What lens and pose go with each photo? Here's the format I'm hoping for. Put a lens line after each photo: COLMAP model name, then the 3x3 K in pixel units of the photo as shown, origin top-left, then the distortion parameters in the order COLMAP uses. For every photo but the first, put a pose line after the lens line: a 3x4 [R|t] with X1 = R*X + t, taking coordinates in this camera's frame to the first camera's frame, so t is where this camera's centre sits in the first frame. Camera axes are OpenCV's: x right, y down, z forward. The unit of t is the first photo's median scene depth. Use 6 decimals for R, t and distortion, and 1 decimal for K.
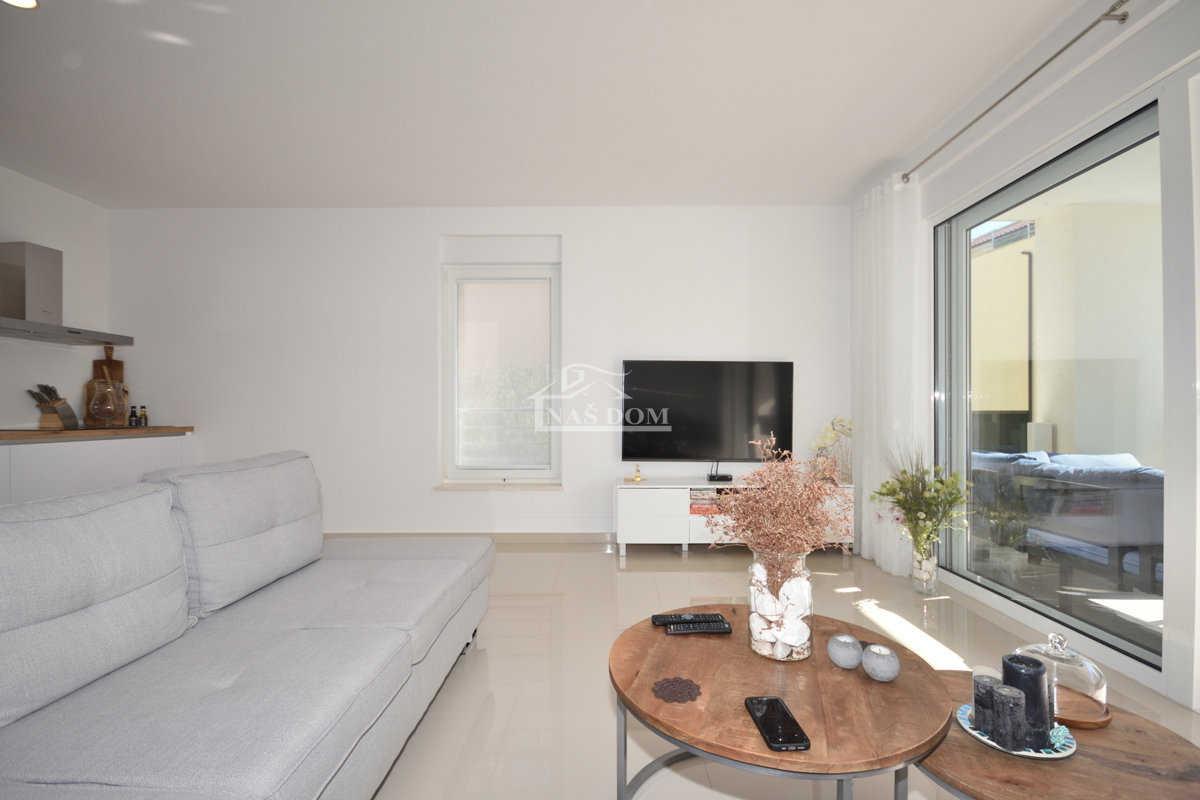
lens RADIAL K [[543.1, 0, 604.8], [0, 543.1, 409.7], [0, 0, 1]] dist [0.011071, -0.010705]
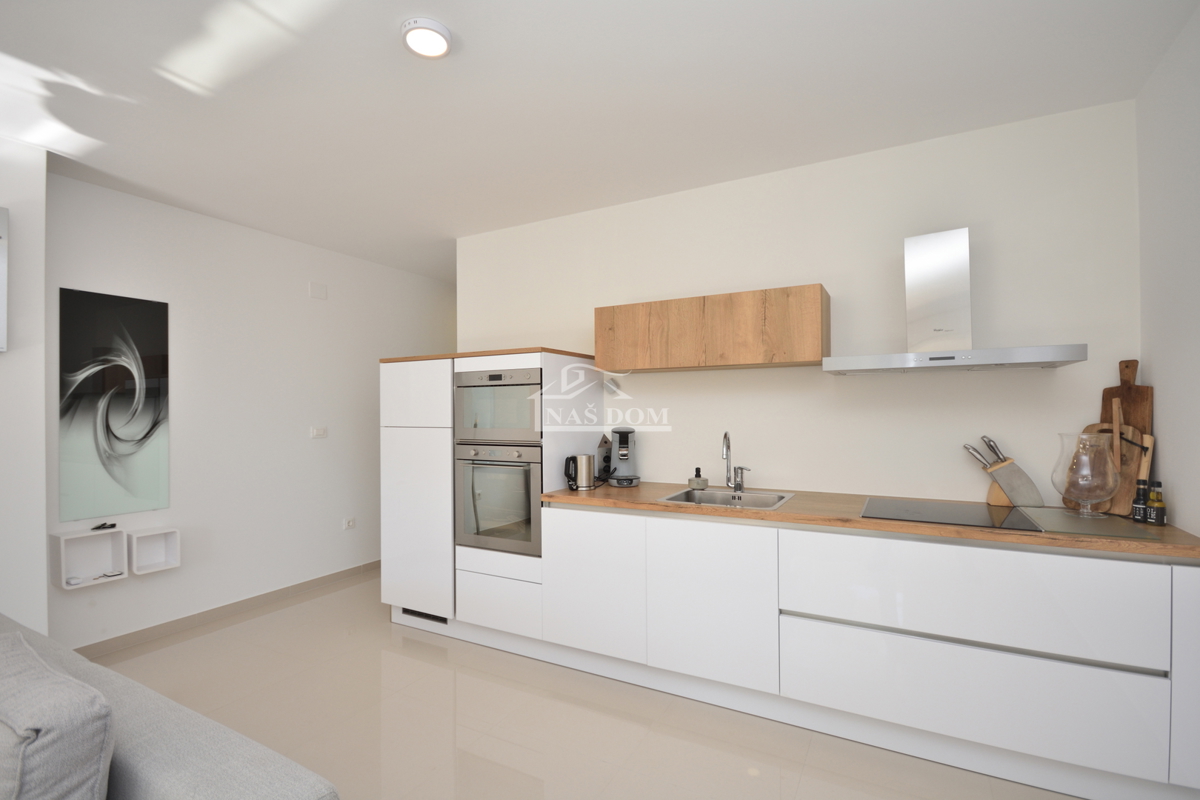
lens RADIAL K [[543.1, 0, 604.3], [0, 543.1, 404.8], [0, 0, 1]] dist [0.011071, -0.010705]
pose [[-0.465635, 0.001759, -0.884975, -0.289958], [0.014266, 0.999883, -0.005518, -0.106315], [0.884862, -0.015194, -0.465606, 1.090817]]
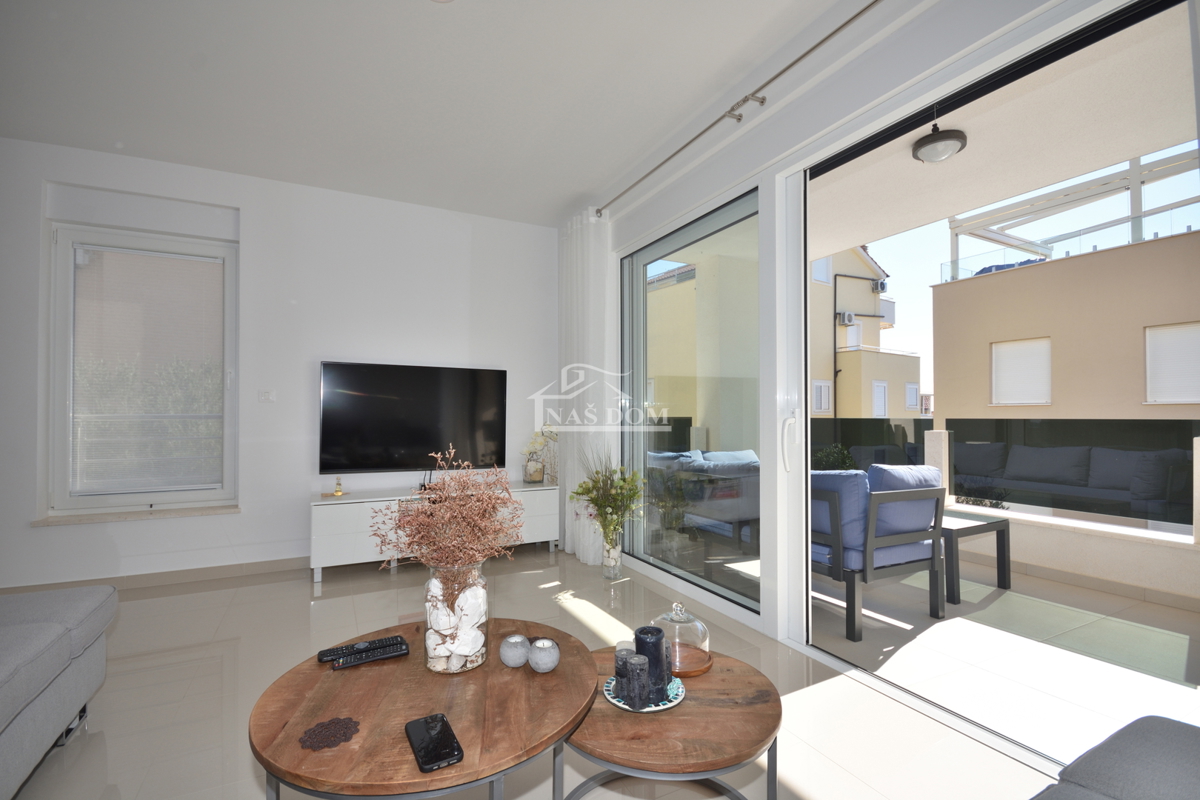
lens RADIAL K [[543.1, 0, 606.6], [0, 543.1, 411.0], [0, 0, 1]] dist [0.011071, -0.010705]
pose [[0.883970, 0.004311, 0.467523, 0.040707], [-0.001450, 0.999978, -0.006480, -0.005879], [-0.467541, 0.005051, 0.883957, -0.006863]]
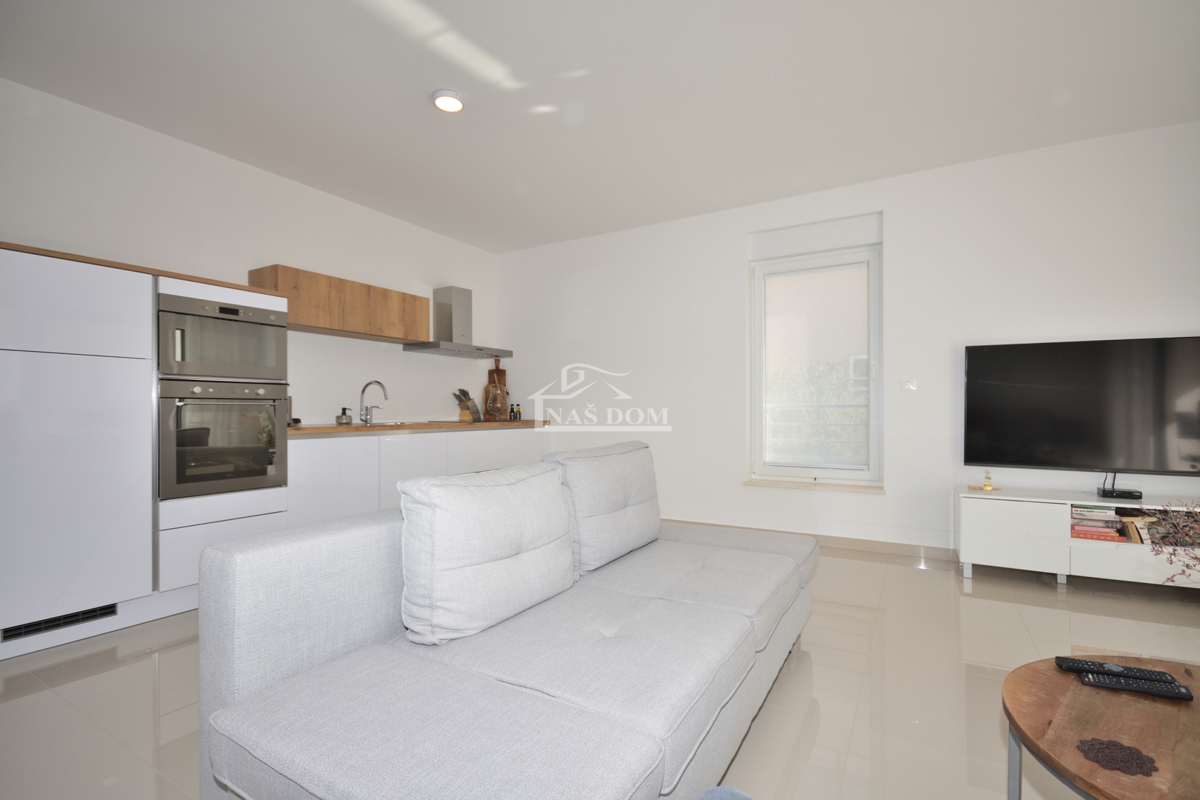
lens RADIAL K [[543.1, 0, 604.7], [0, 543.1, 408.7], [0, 0, 1]] dist [0.011071, -0.010705]
pose [[0.867460, -0.002122, -0.497502, -0.043498], [0.003793, 0.999990, 0.002347, 0.002553], [0.497492, -0.003923, 0.867460, -0.016444]]
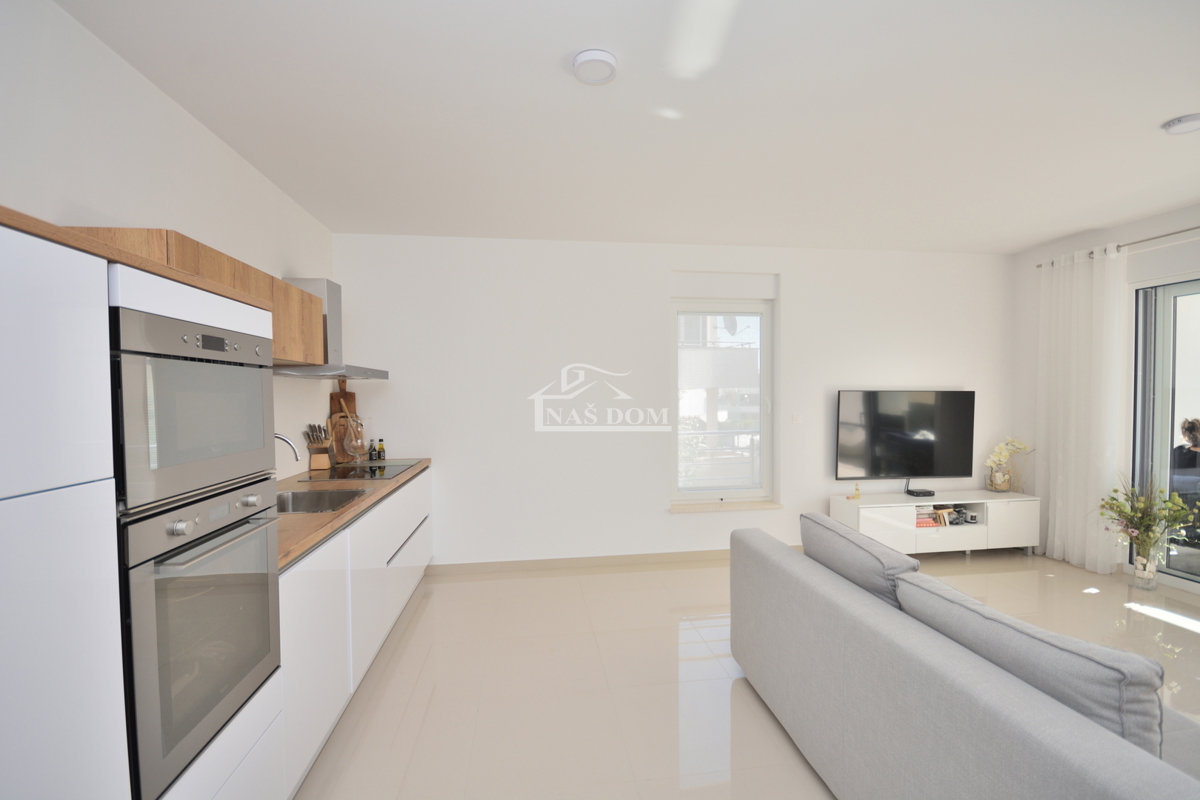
lens RADIAL K [[527.3, 0, 607.2], [0, 527.3, 410.1], [0, 0, 1]] dist [-0.002007, -0.002290]
pose [[0.987926, -0.010794, 0.154551, -0.812815], [0.005550, 0.999395, 0.034323, -0.122273], [-0.154829, -0.033051, 0.987388, 0.009374]]
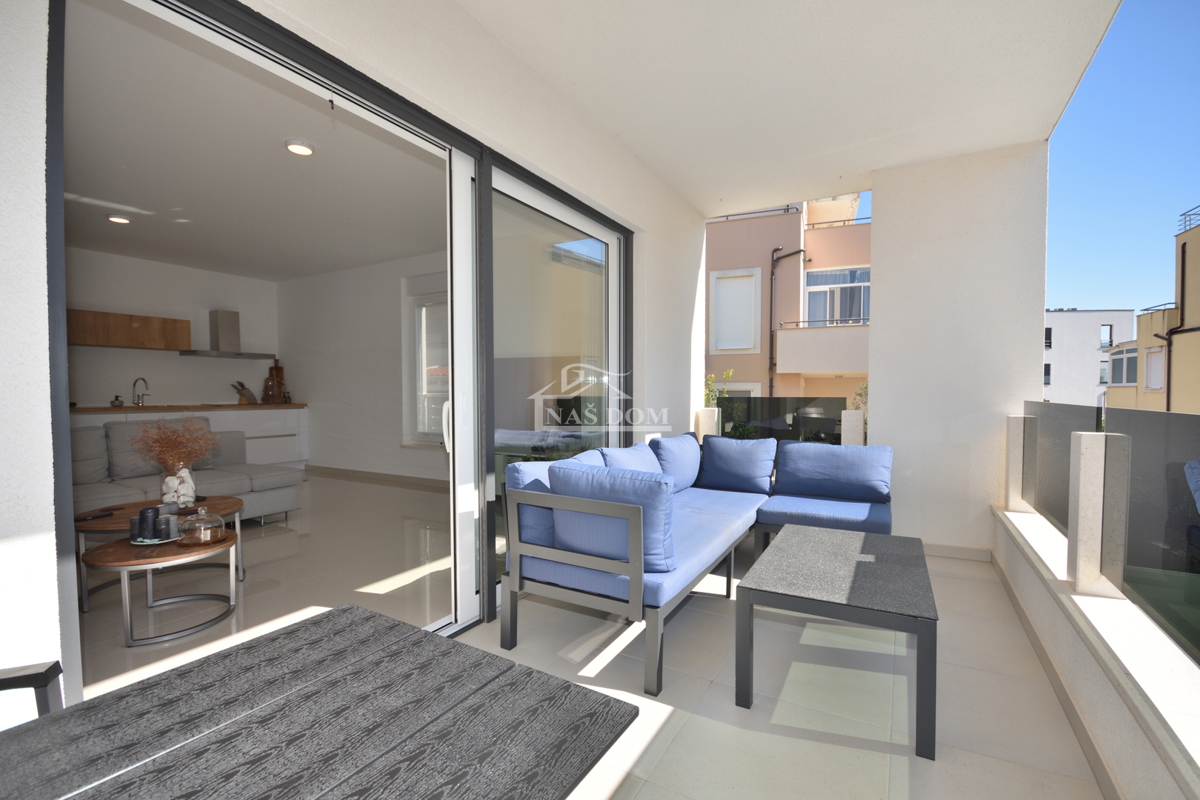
lens RADIAL K [[527.3, 0, 611.3], [0, 527.3, 410.3], [0, 0, 1]] dist [-0.002007, -0.002290]
pose [[0.875645, 0.017937, -0.482623, 1.264842], [0.000904, 0.999247, 0.038779, -0.017590], [0.482955, -0.034393, 0.874969, -0.009154]]
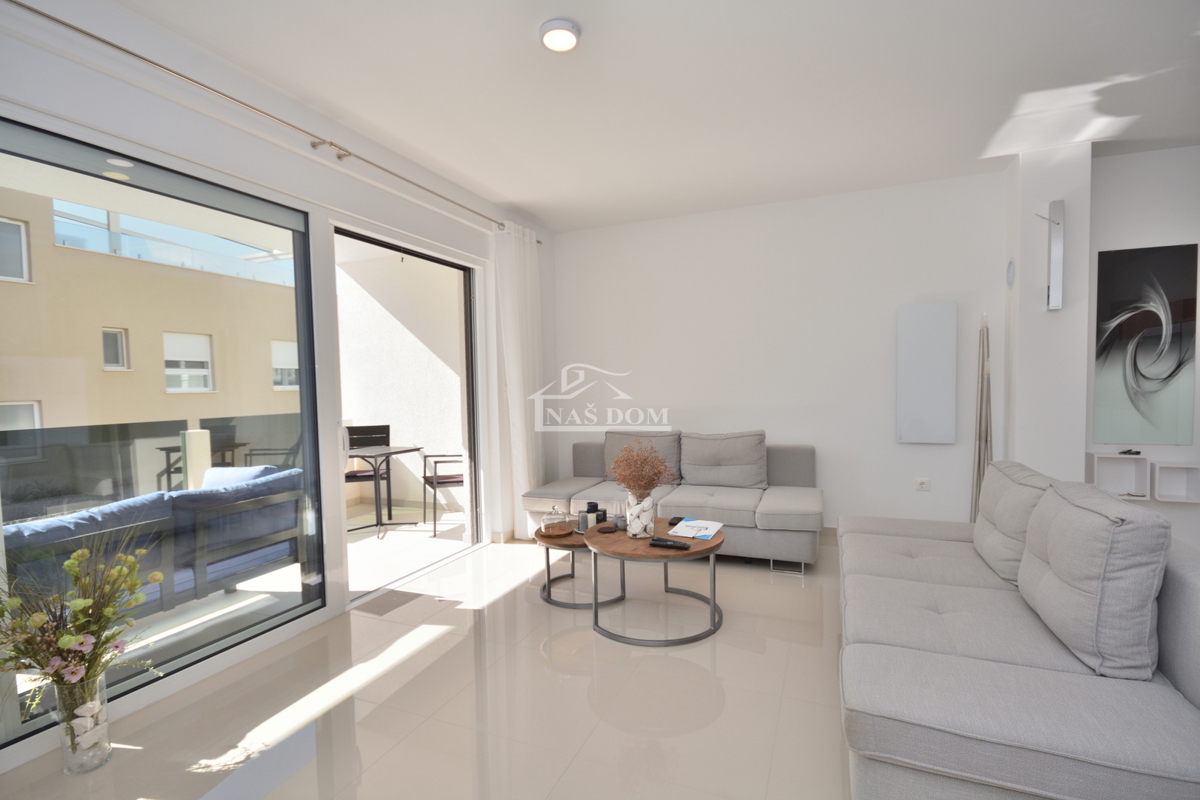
lens RADIAL K [[543.1, 0, 602.2], [0, 543.1, 410.1], [0, 0, 1]] dist [0.011071, -0.010705]
pose [[-0.920007, 0.002503, 0.391893, -0.165394], [0.021419, 0.998806, 0.043904, -0.066178], [-0.391315, 0.048786, -0.918963, 1.309689]]
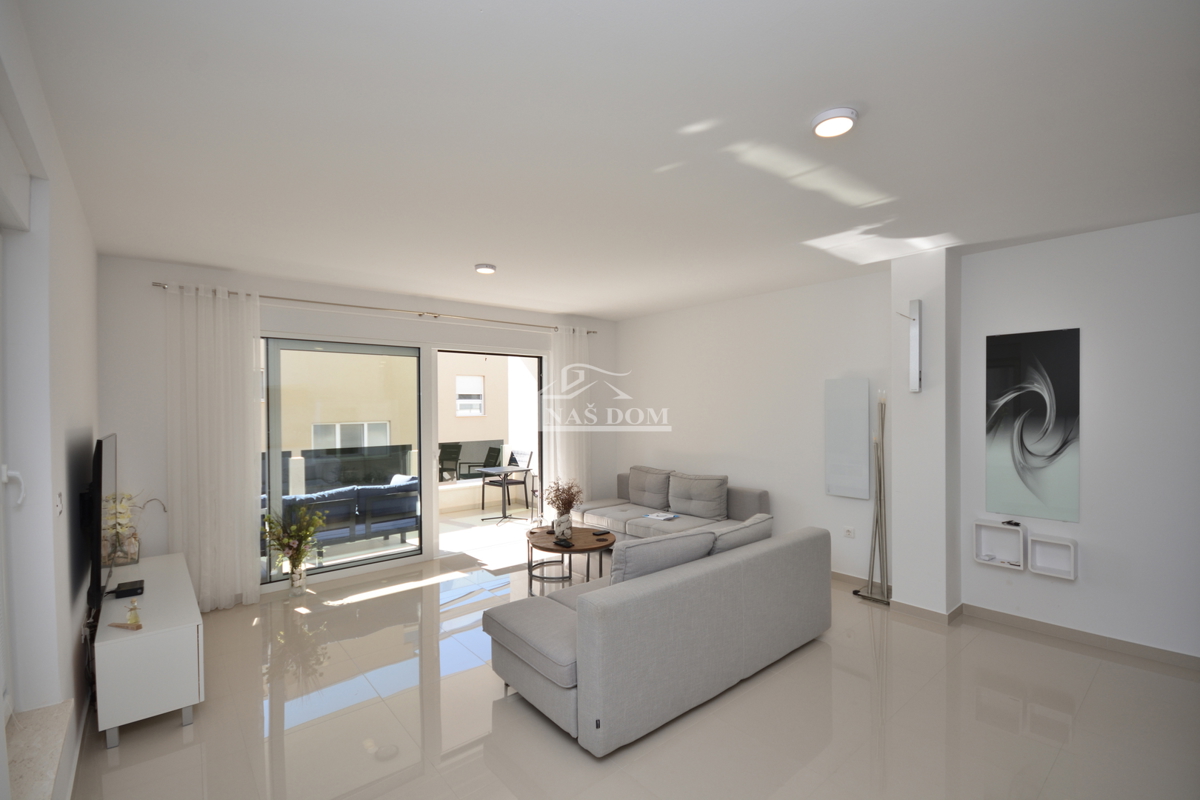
lens RADIAL K [[527.3, 0, 618.6], [0, 527.3, 411.9], [0, 0, 1]] dist [-0.002007, -0.002290]
pose [[-0.649242, -0.004319, 0.760570, -1.072758], [0.006023, 0.999923, 0.010820, -0.172383], [-0.760558, 0.011606, -0.649166, 1.264597]]
